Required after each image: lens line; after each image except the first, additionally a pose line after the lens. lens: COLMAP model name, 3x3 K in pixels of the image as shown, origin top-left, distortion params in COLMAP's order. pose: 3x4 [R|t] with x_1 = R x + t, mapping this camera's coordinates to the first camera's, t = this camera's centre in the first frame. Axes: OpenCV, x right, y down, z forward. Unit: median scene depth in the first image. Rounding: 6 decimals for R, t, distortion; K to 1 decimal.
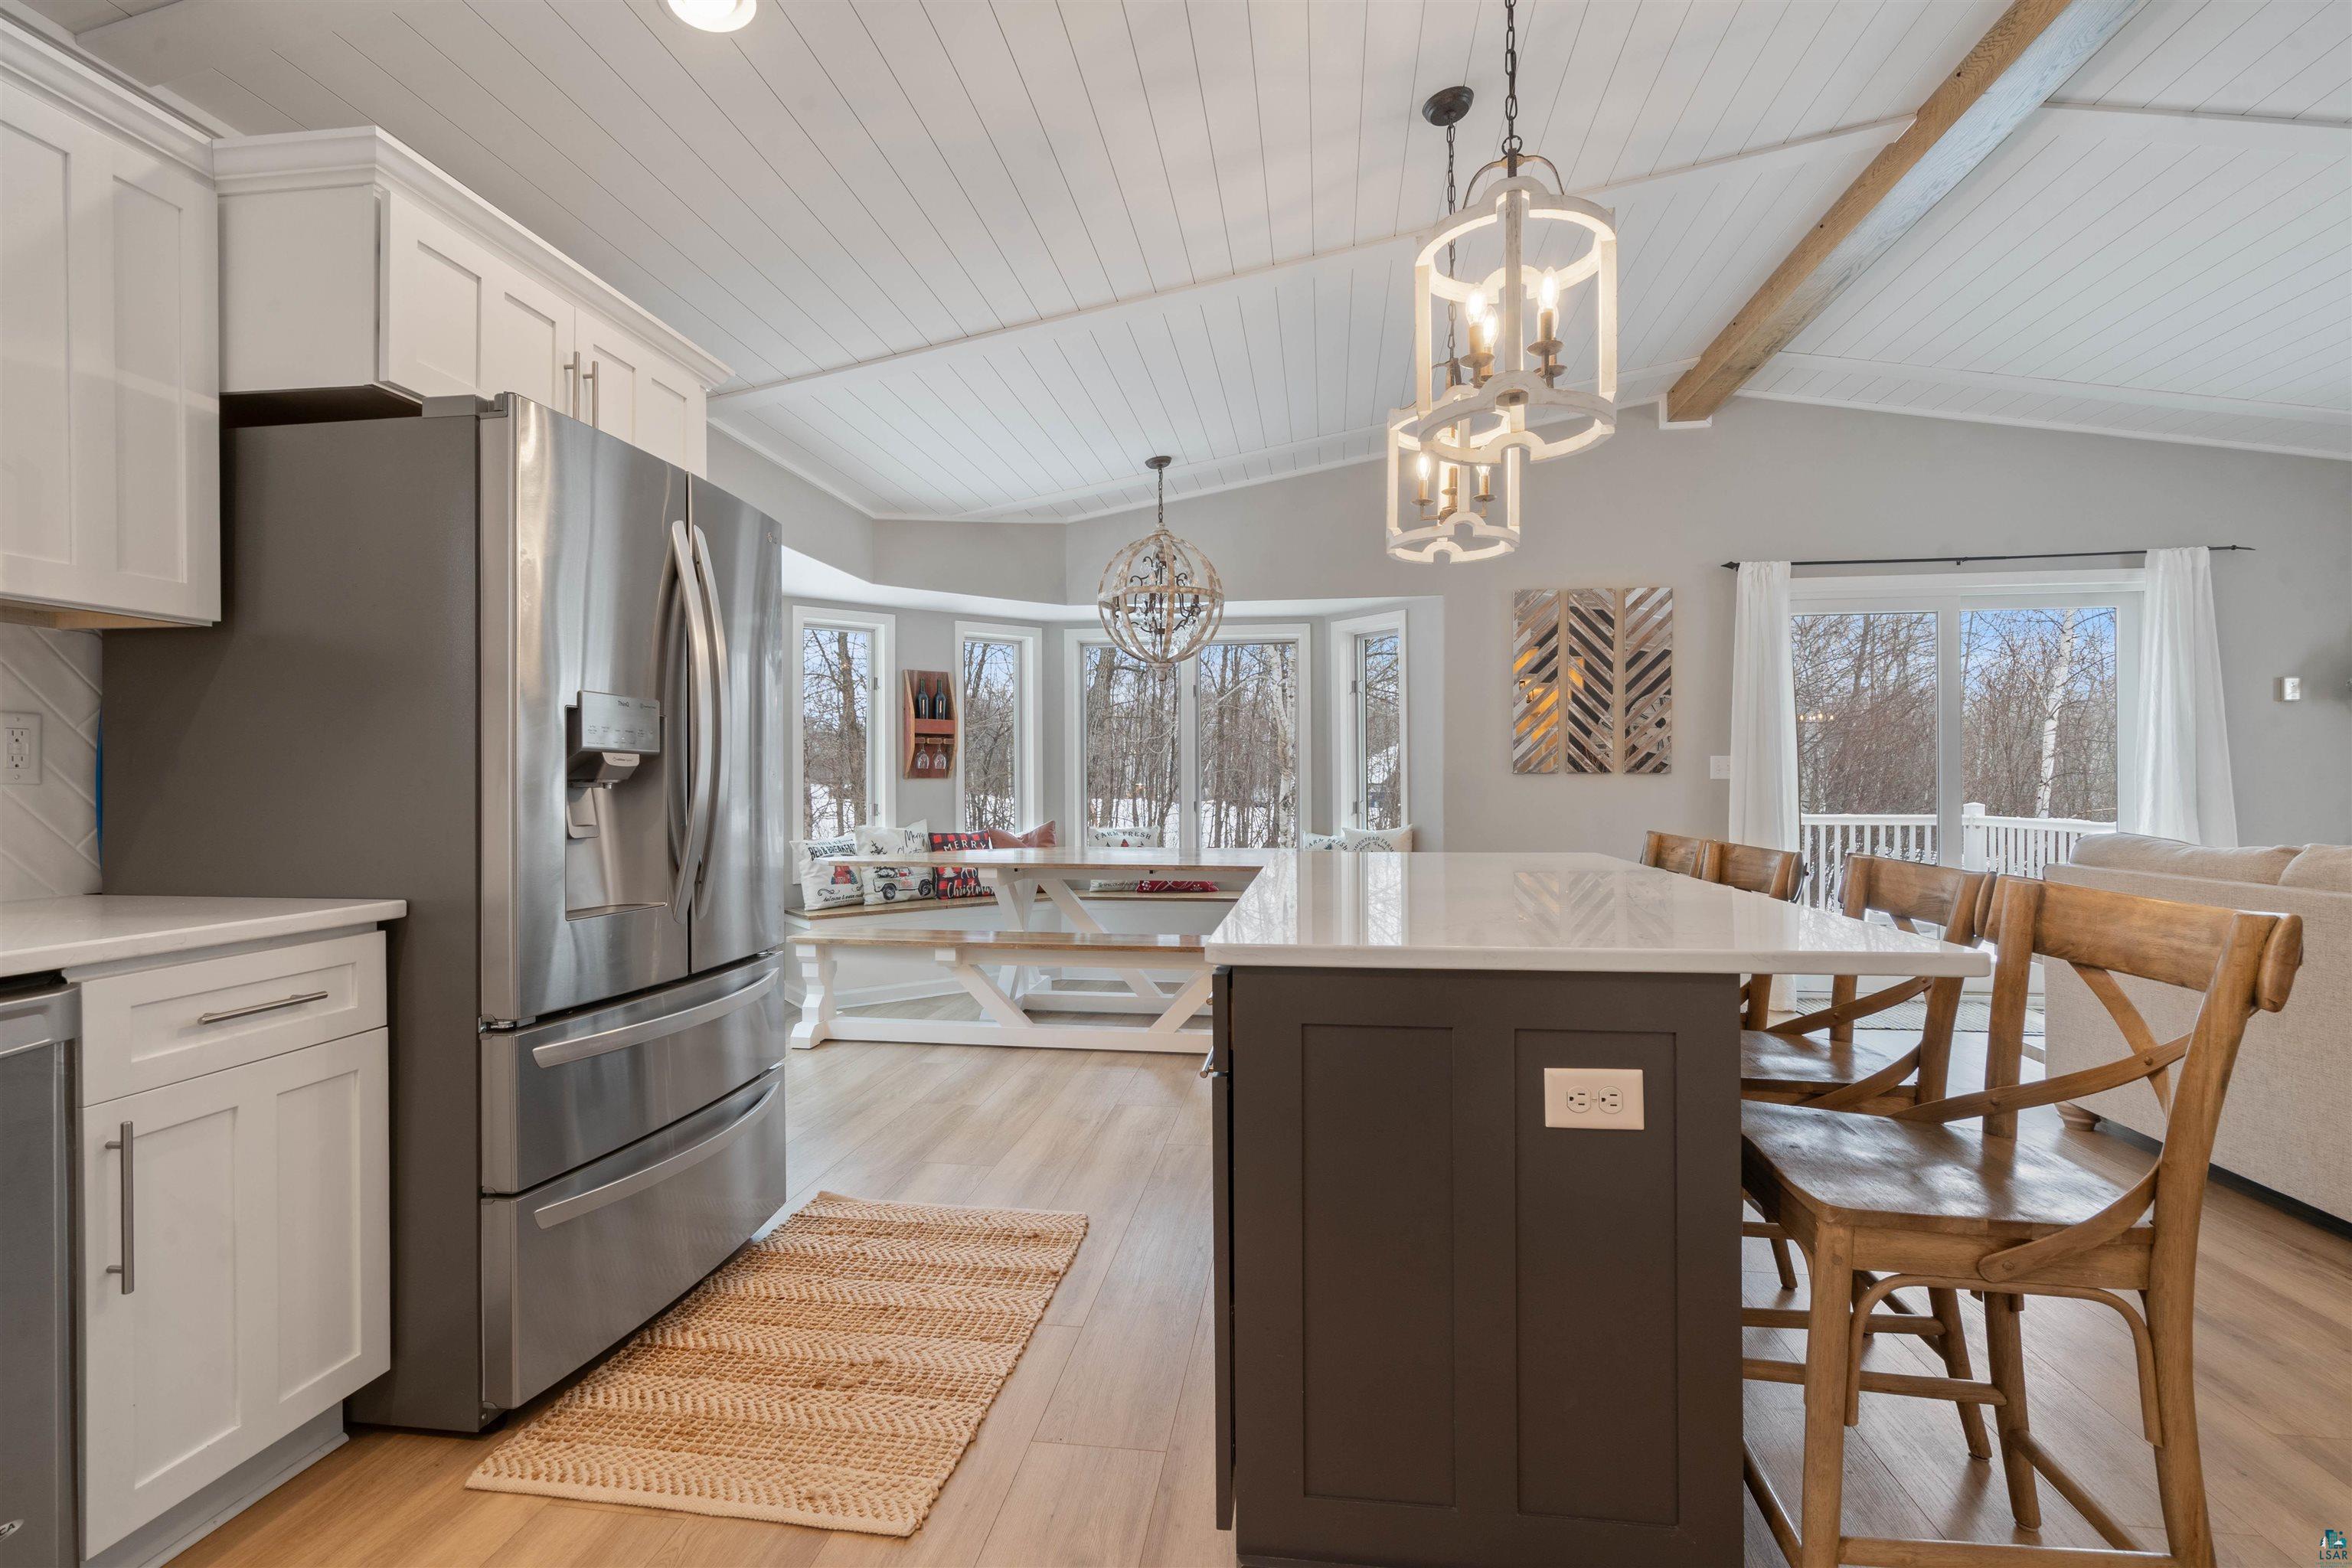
lens RADIAL K [[1096.9, 0, 1163.9], [0, 1096.9, 773.6], [0, 0, 1]] dist [-0.004262, 0.002339]
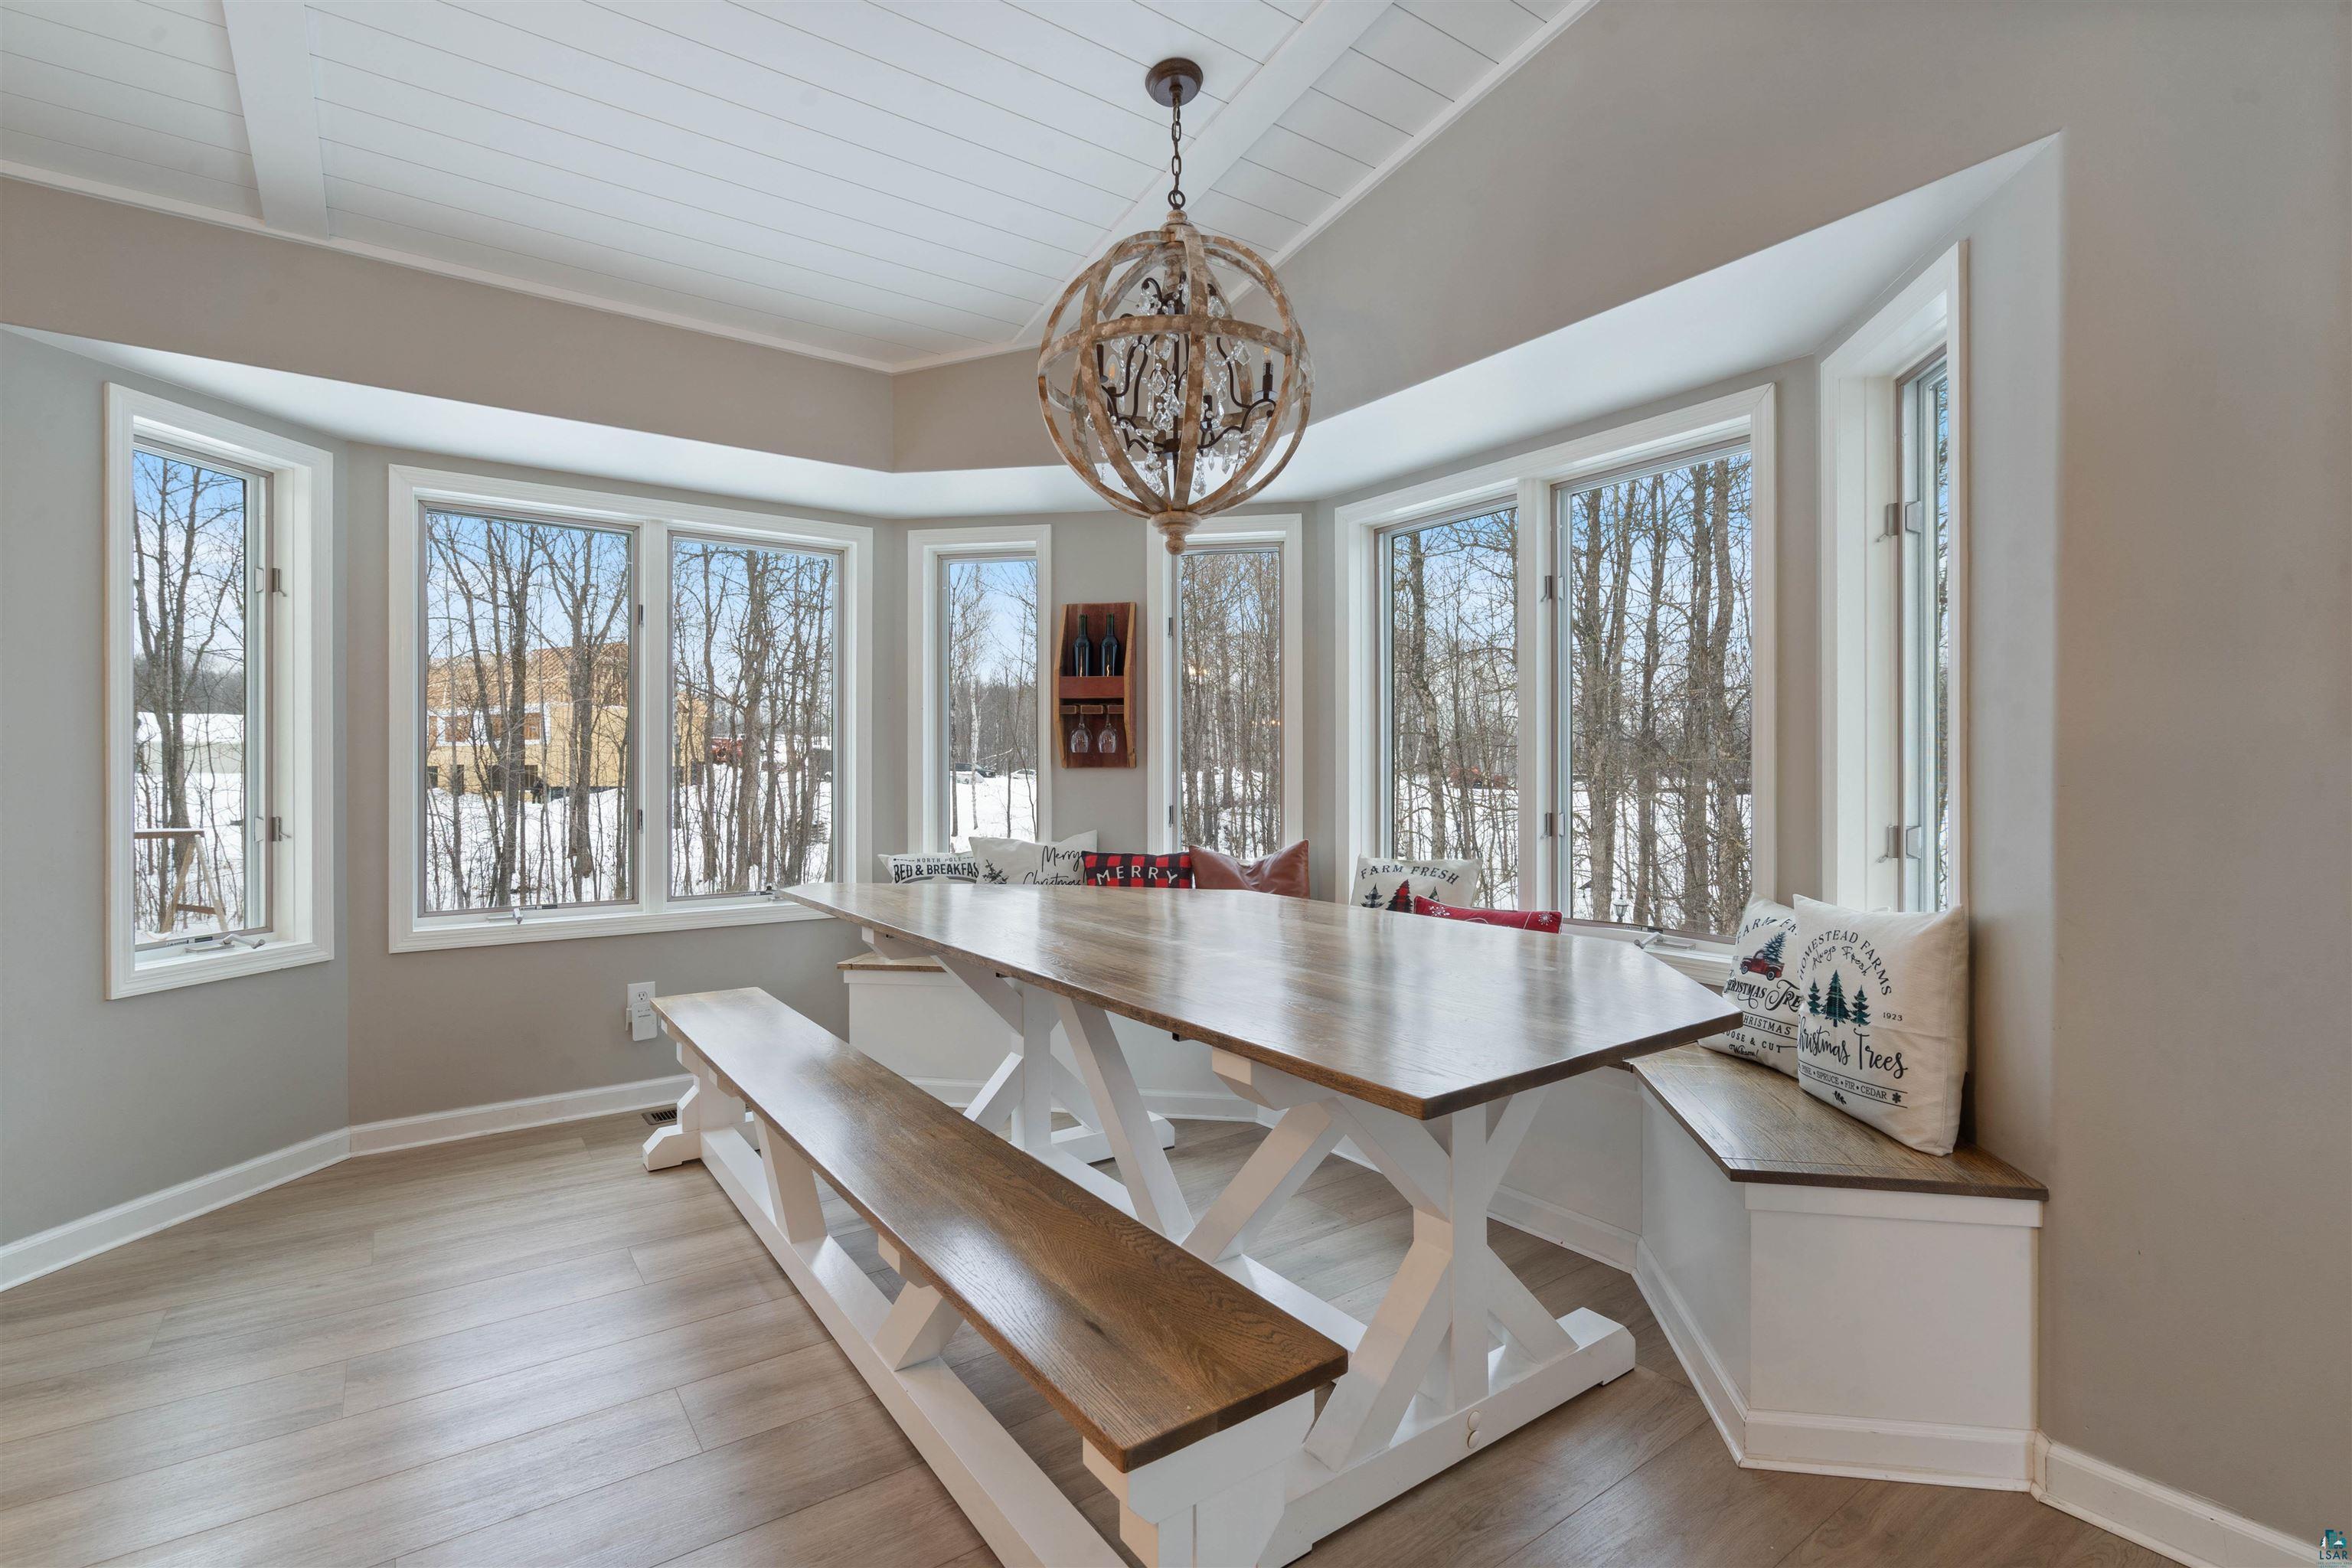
lens RADIAL K [[1096.9, 0, 1168.7], [0, 1096.9, 767.9], [0, 0, 1]] dist [-0.004262, 0.002339]
pose [[0.689156, -0.005363, -0.724593, 0.276057], [0.007368, 0.999973, -0.000394, 0.004932], [0.724575, -0.005067, 0.689177, 0.592861]]
